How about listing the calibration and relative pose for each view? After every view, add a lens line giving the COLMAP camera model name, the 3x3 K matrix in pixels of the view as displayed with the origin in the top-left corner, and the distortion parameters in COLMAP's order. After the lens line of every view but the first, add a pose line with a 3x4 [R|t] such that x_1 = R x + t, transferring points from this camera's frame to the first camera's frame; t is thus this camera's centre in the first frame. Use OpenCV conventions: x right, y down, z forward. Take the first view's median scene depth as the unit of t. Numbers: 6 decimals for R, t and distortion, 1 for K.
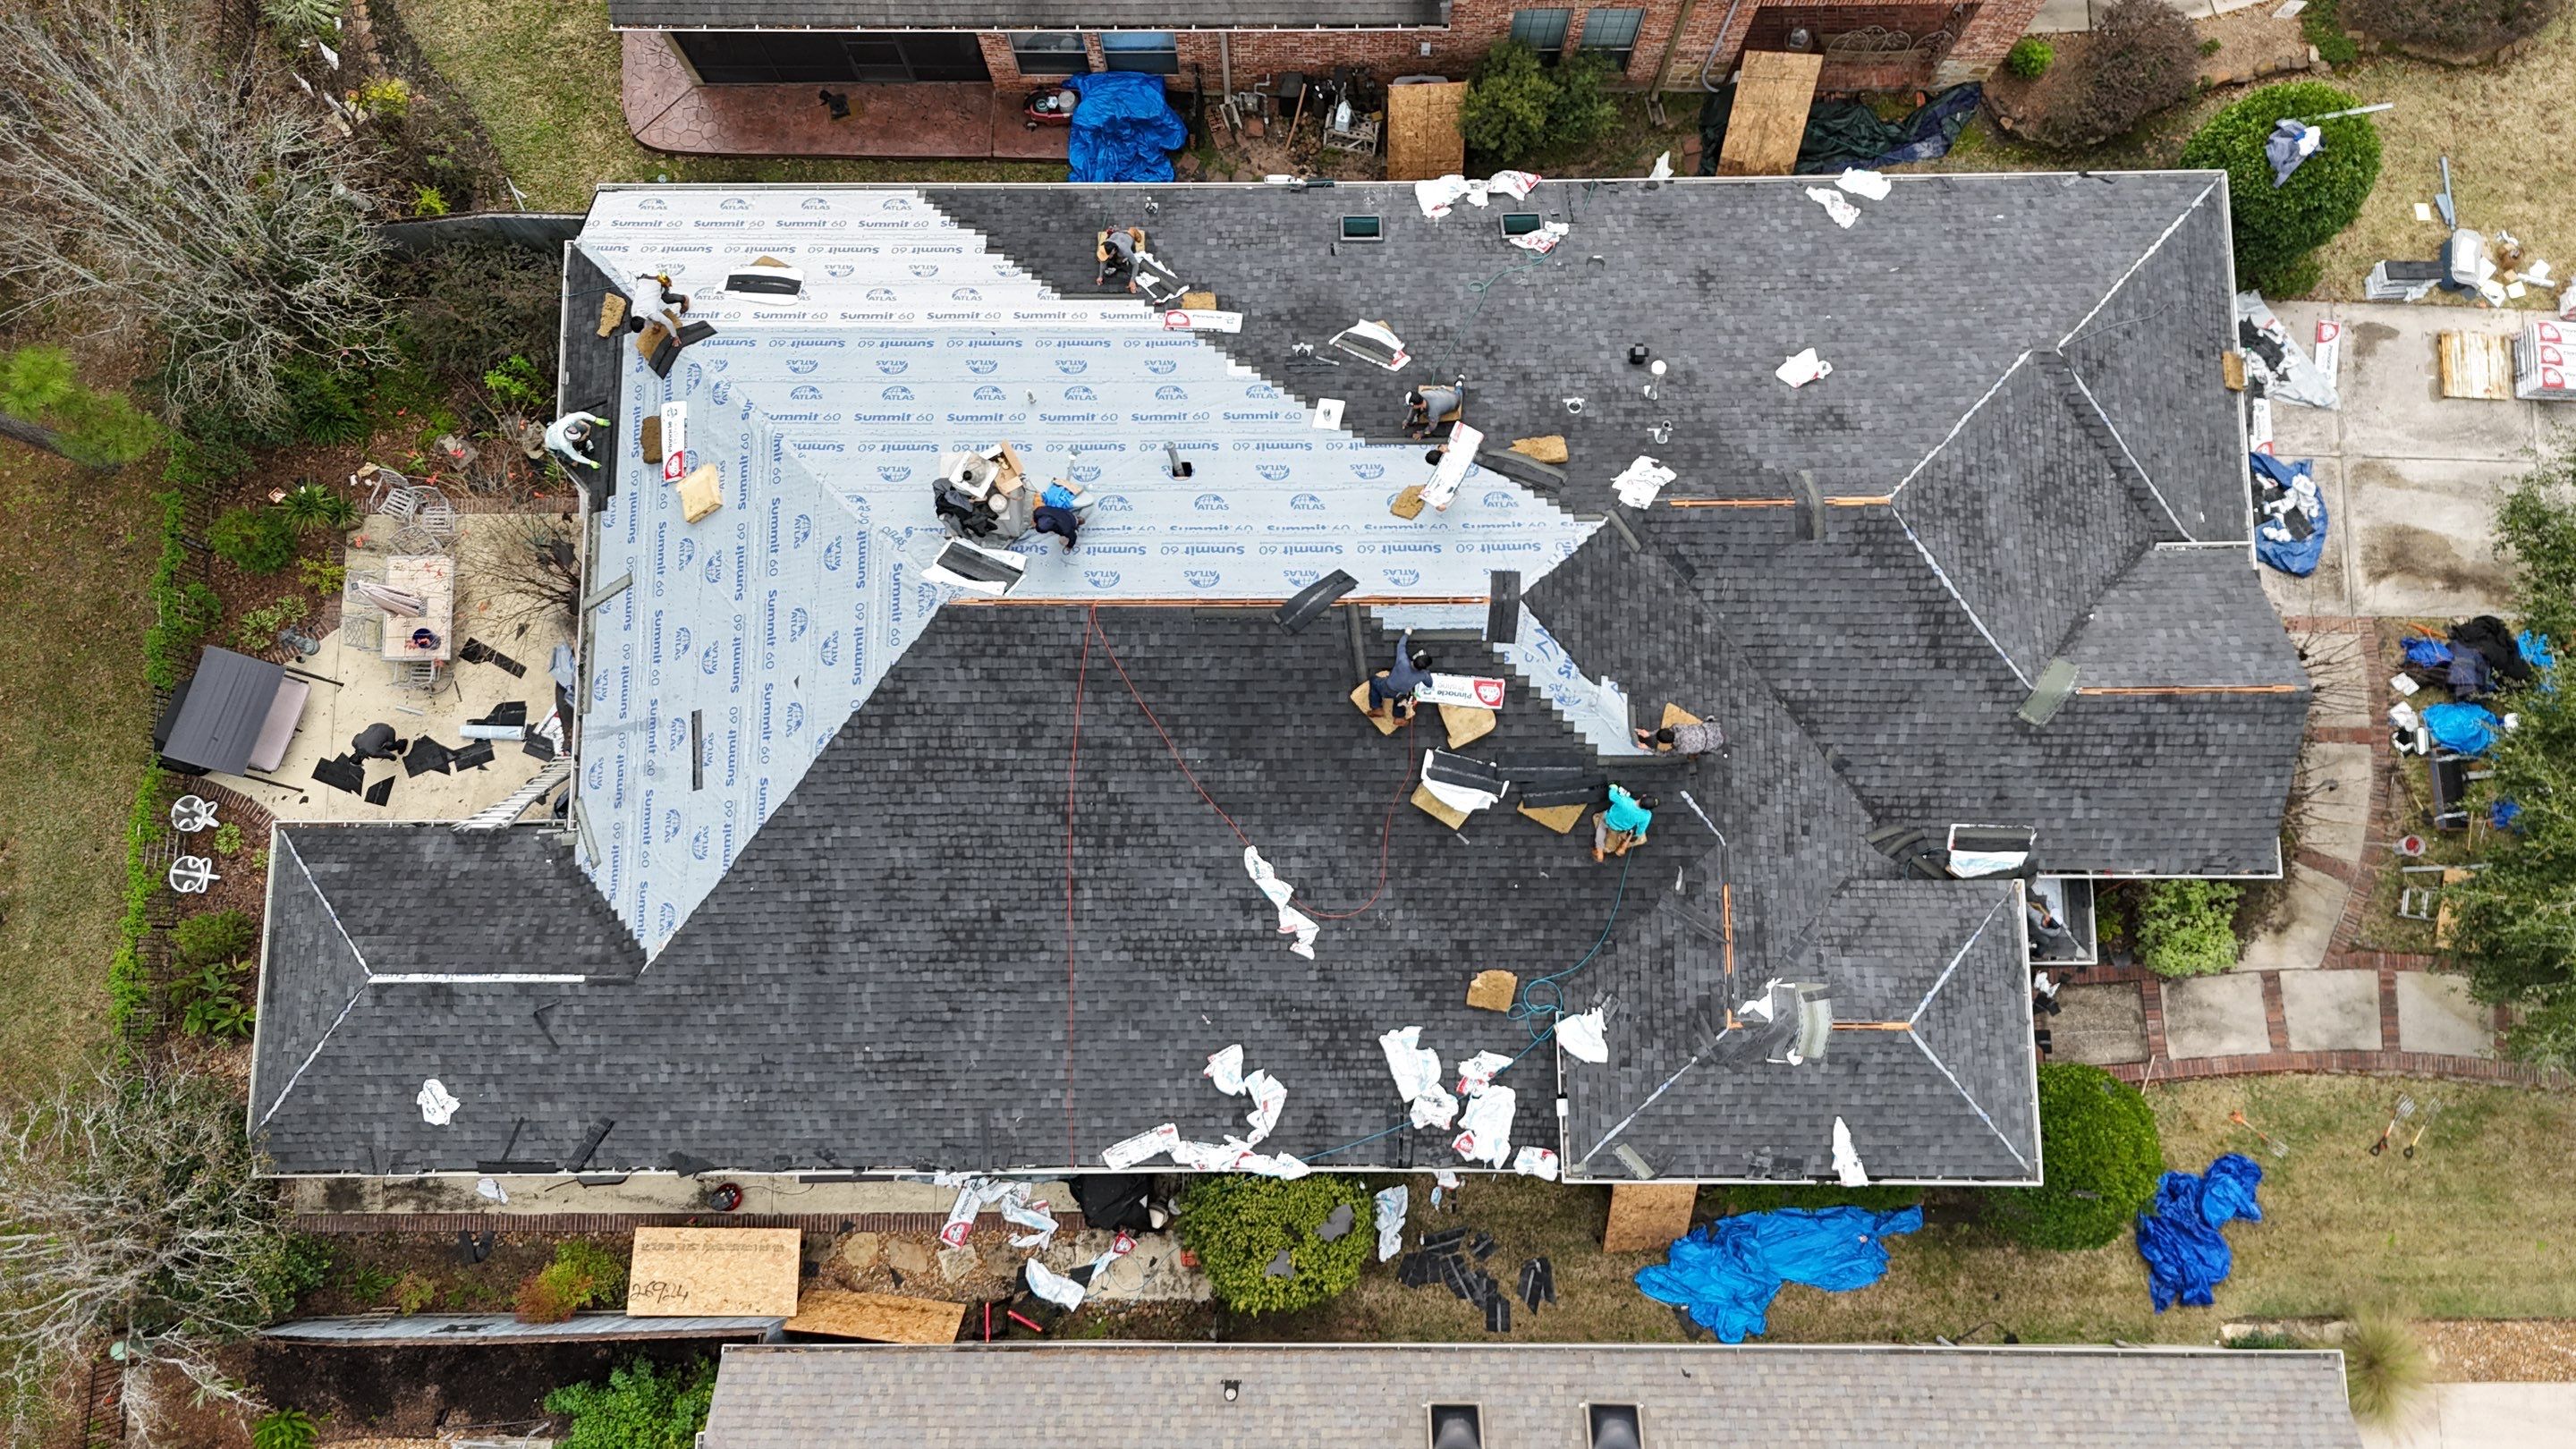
lens RADIAL K [[1887.3, 0, 1292.7], [0, 1887.3, 719.4], [0, 0, 1]] dist [0.072140, -0.065929]
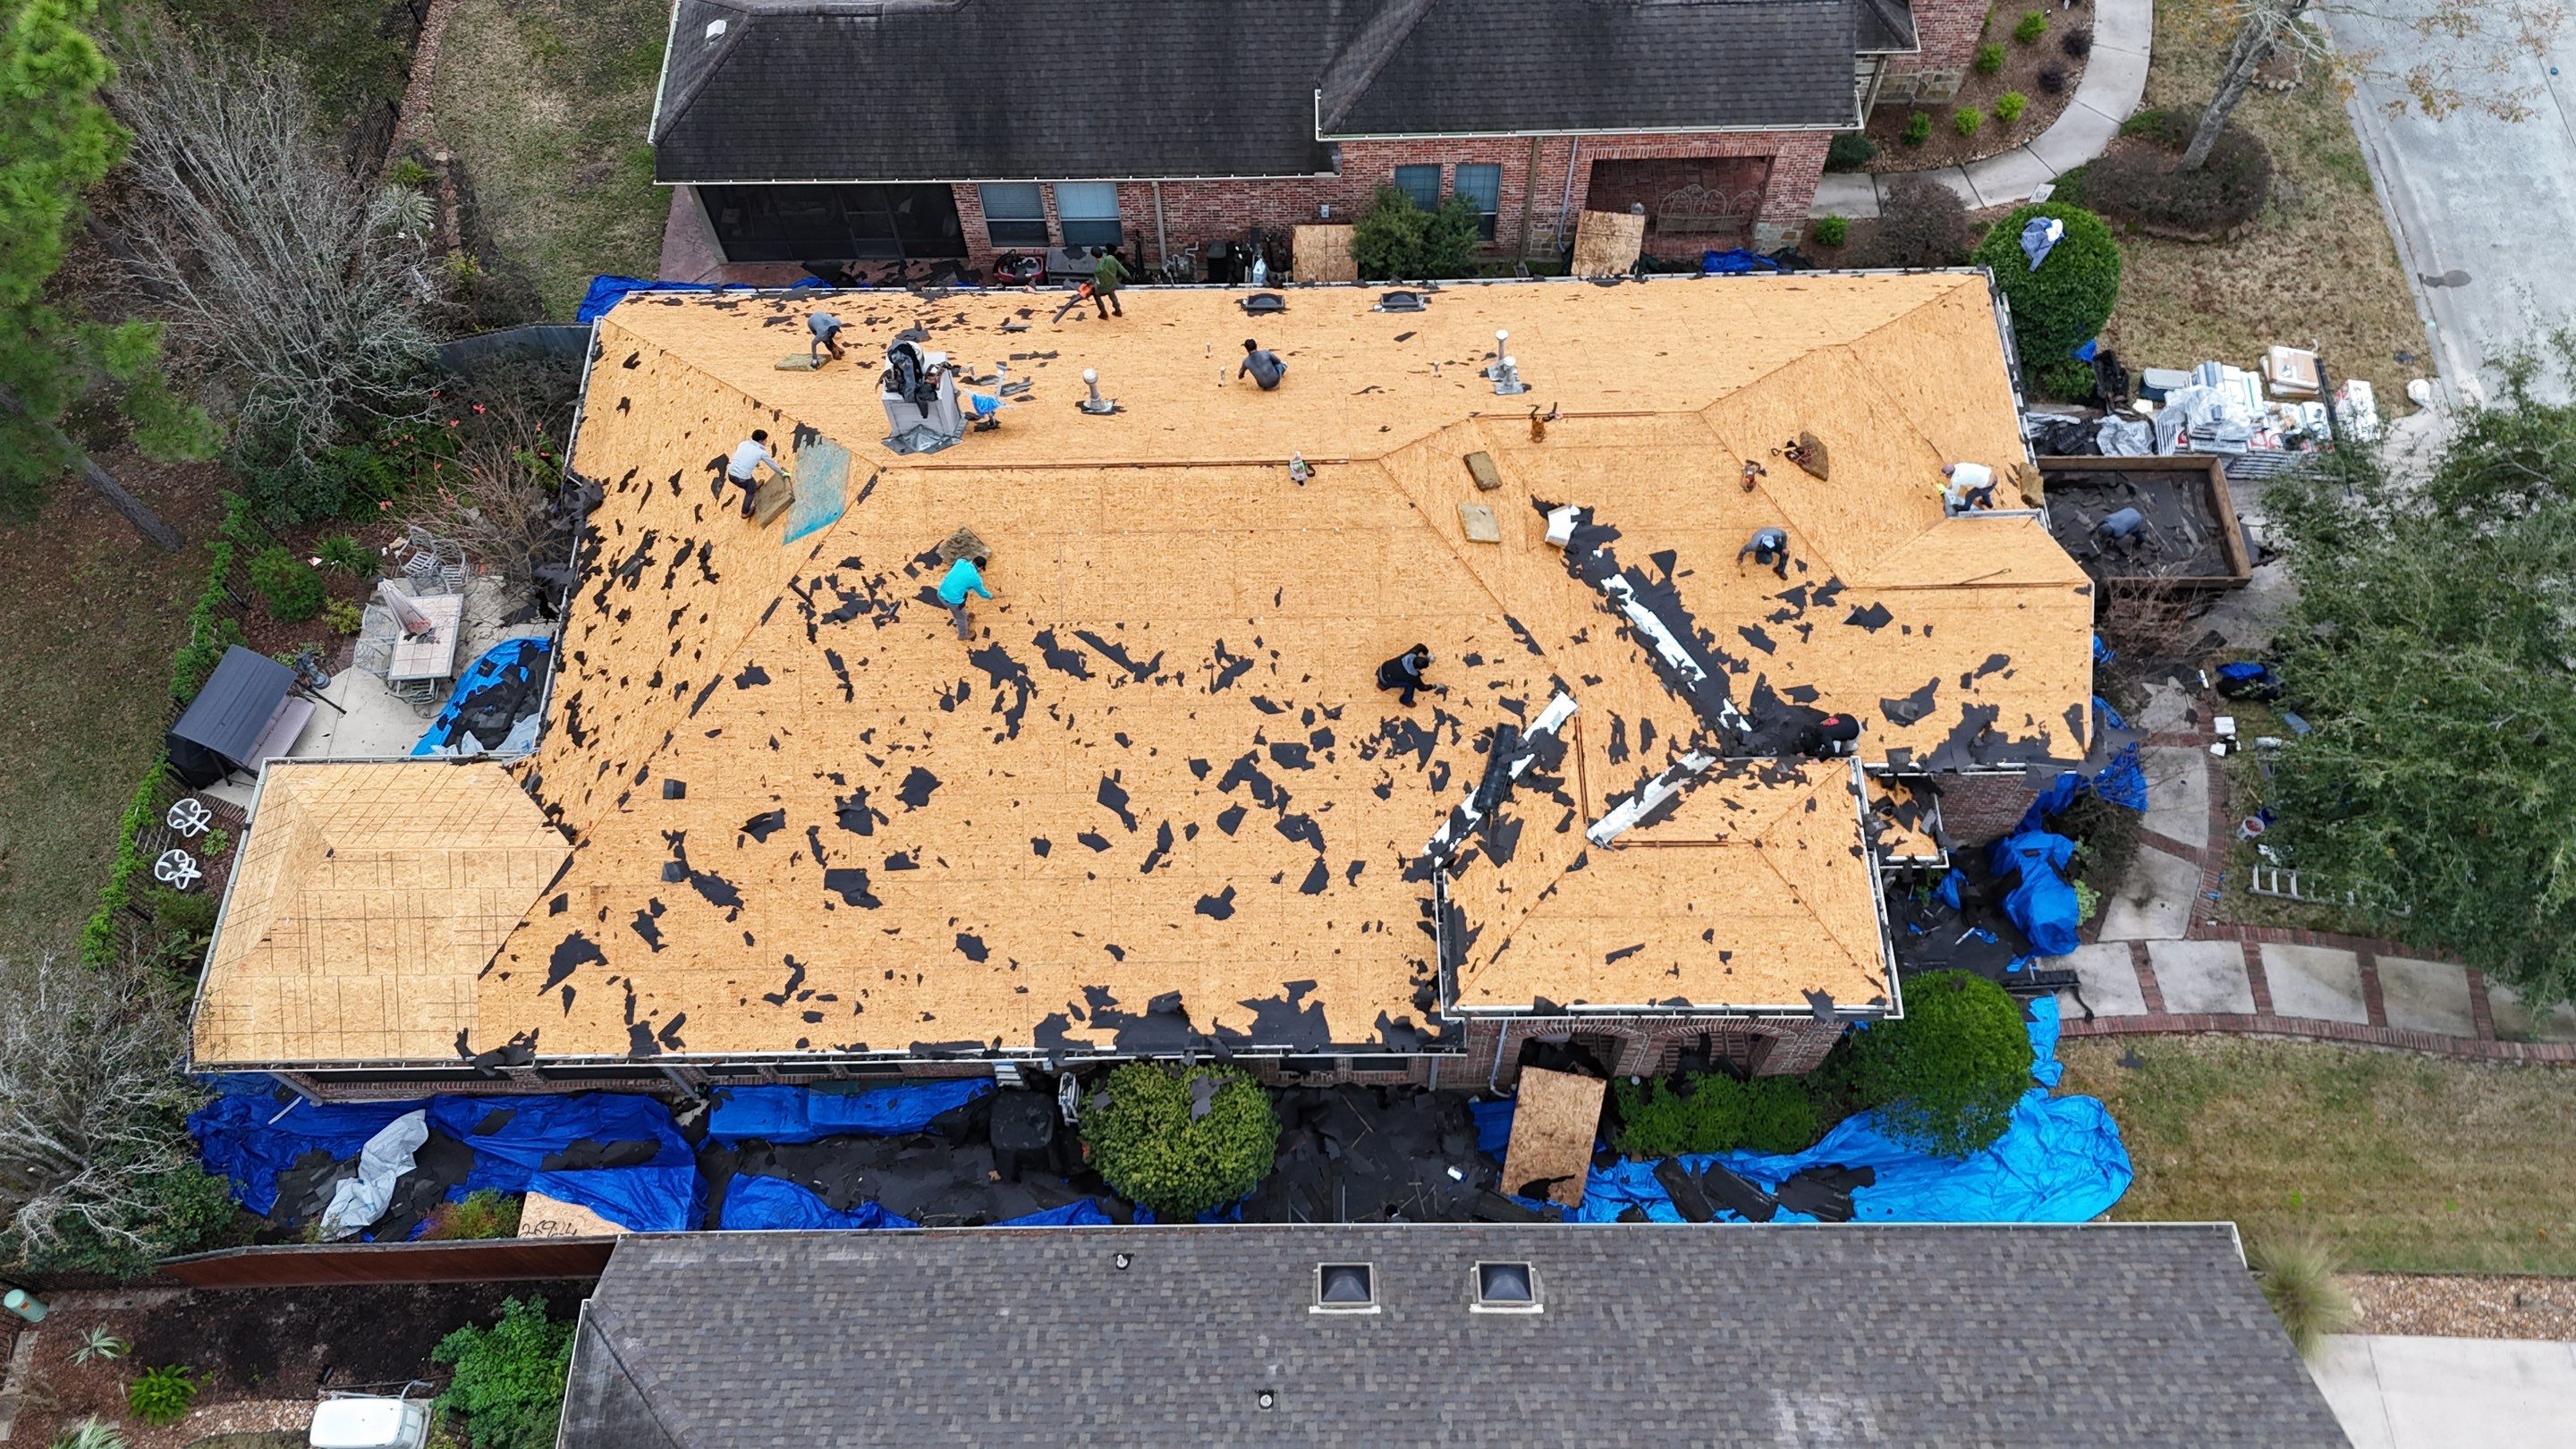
lens RADIAL K [[1887.3, 0, 1288.1], [0, 1887.3, 715.3], [0, 0, 1]] dist [0.072140, -0.065929]
pose [[0.999937, -0.006248, -0.009306, 0.057226], [0.002767, 0.942130, -0.335236, 0.365251], [0.010862, 0.335189, 0.942088, -0.029965]]
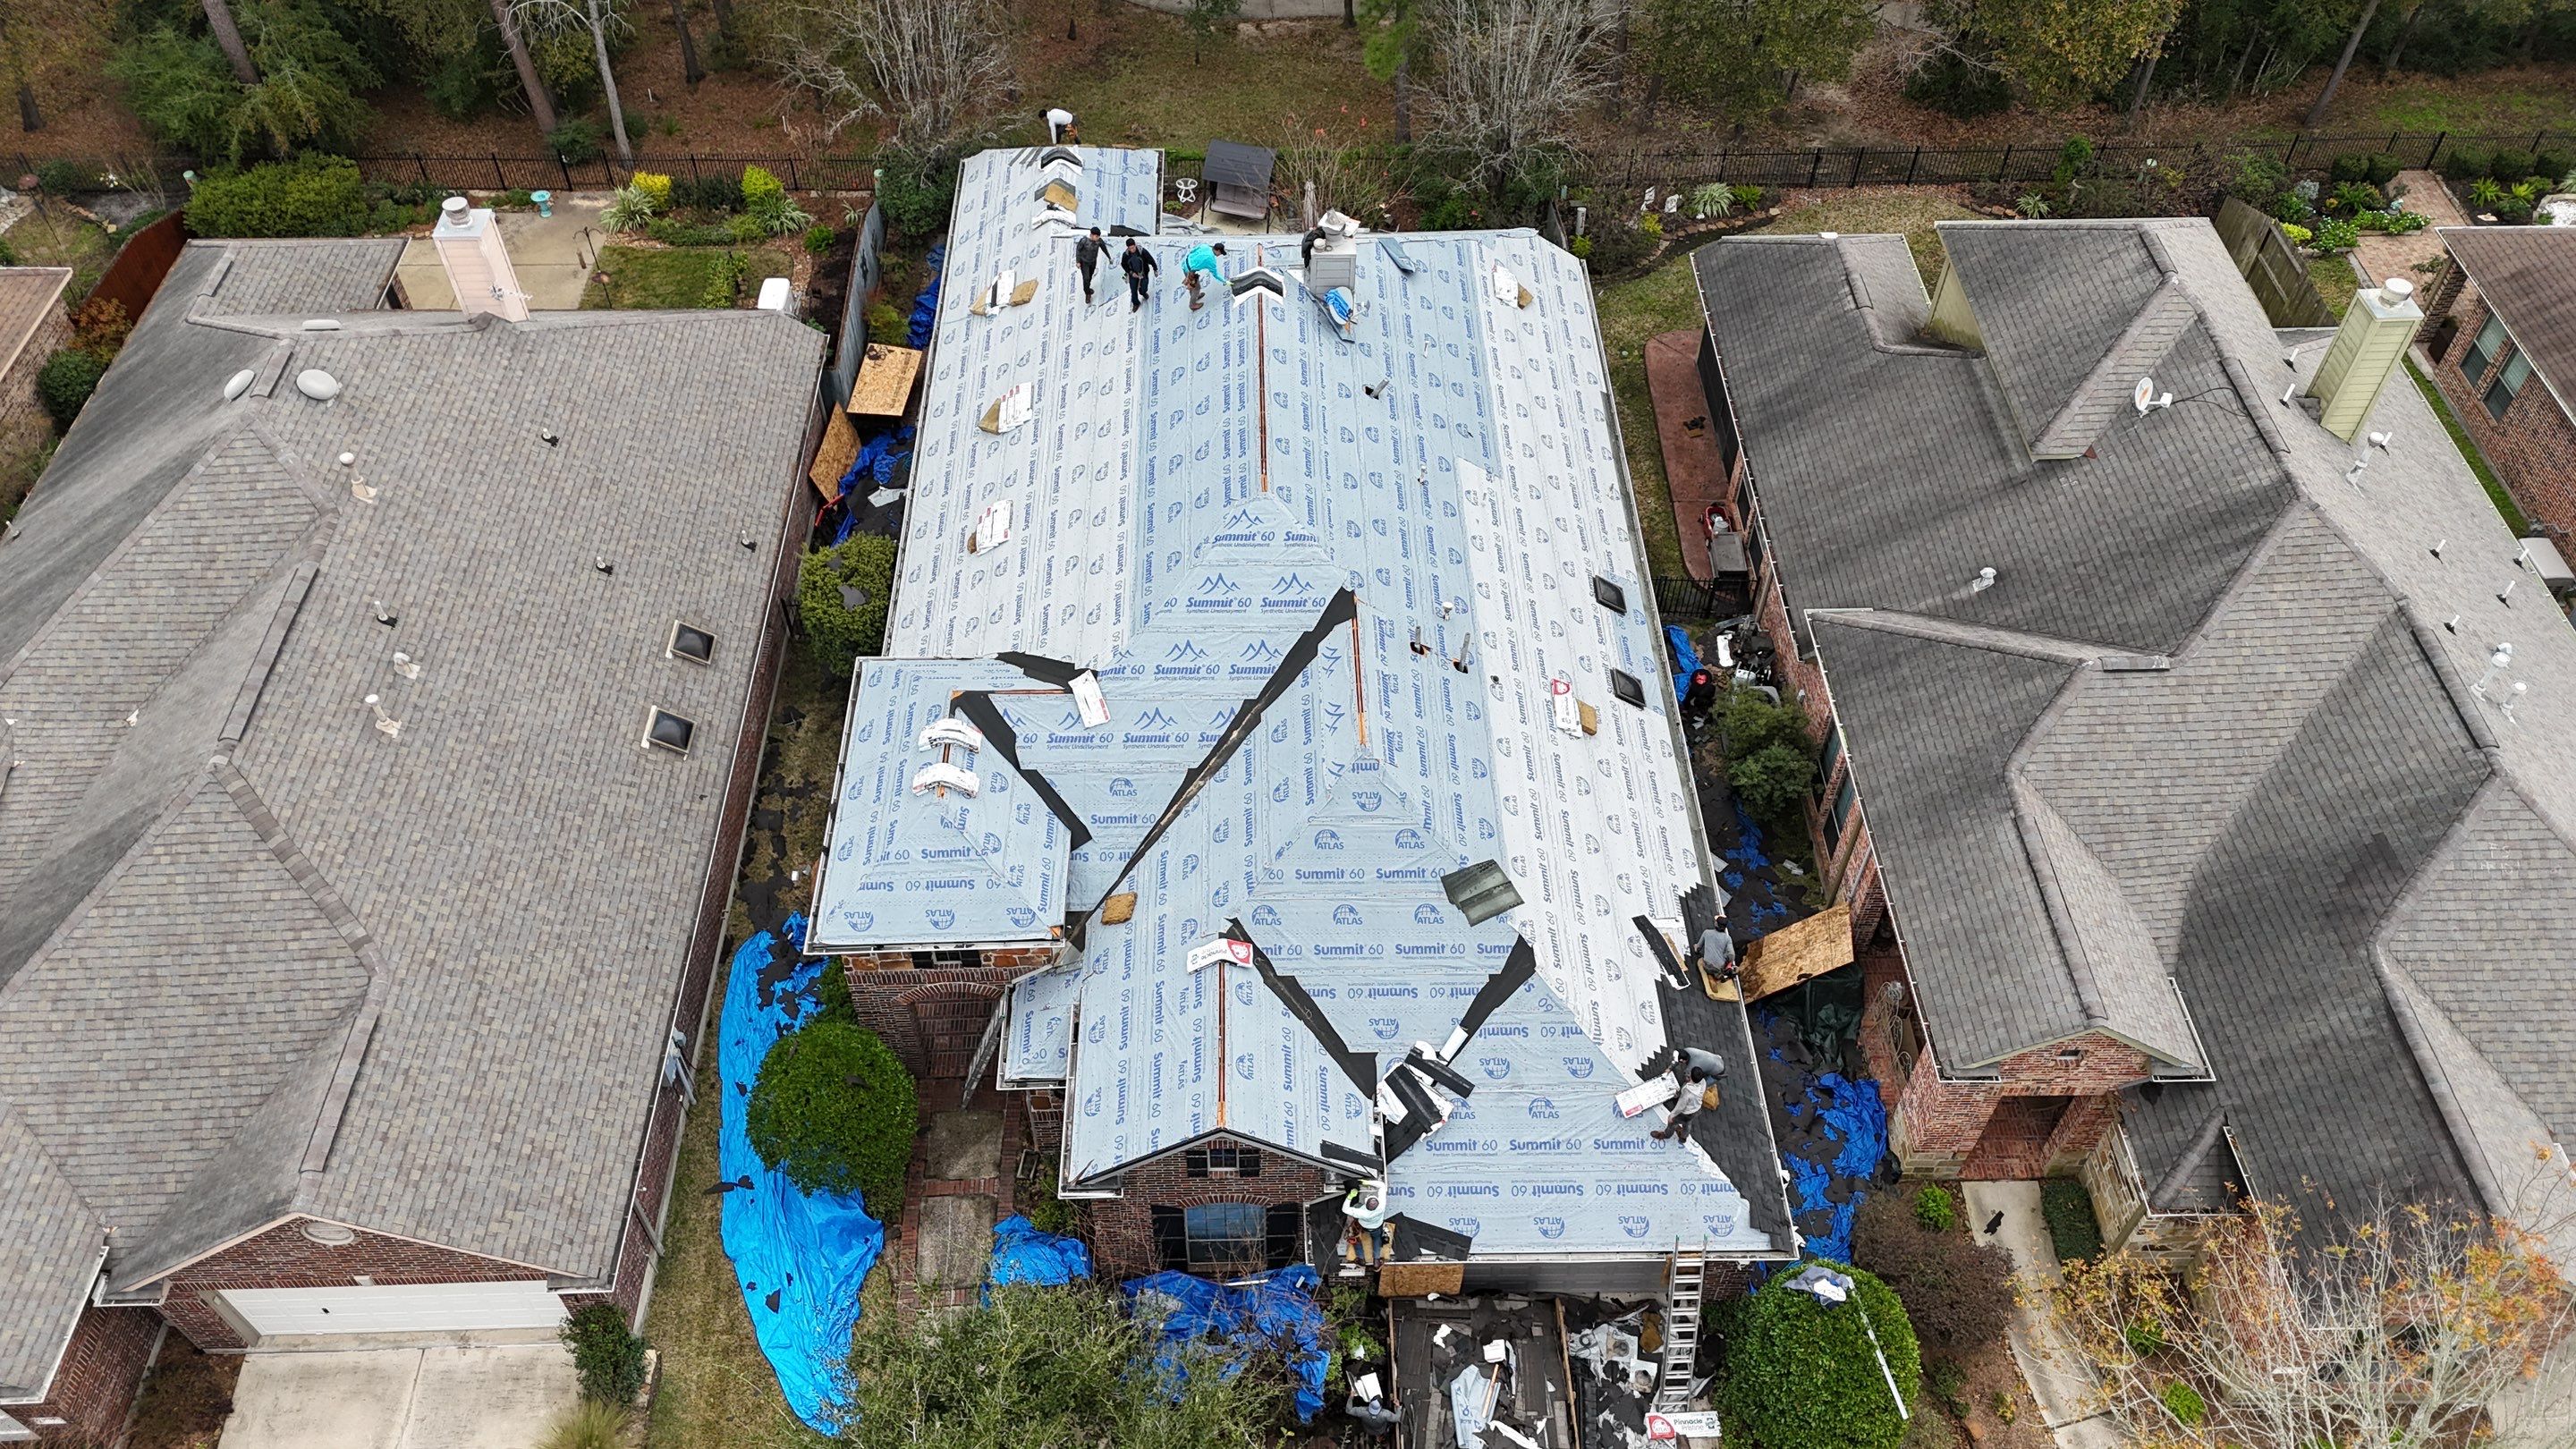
lens RADIAL K [[1887.3, 0, 1288.3], [0, 1887.3, 715.9], [0, 0, 1]] dist [0.072140, -0.065929]
pose [[0.020711, 0.756245, -0.653960, 0.882316], [-0.988658, 0.112810, 0.099143, -0.153969], [0.148749, 0.644490, 0.750004, 0.064083]]
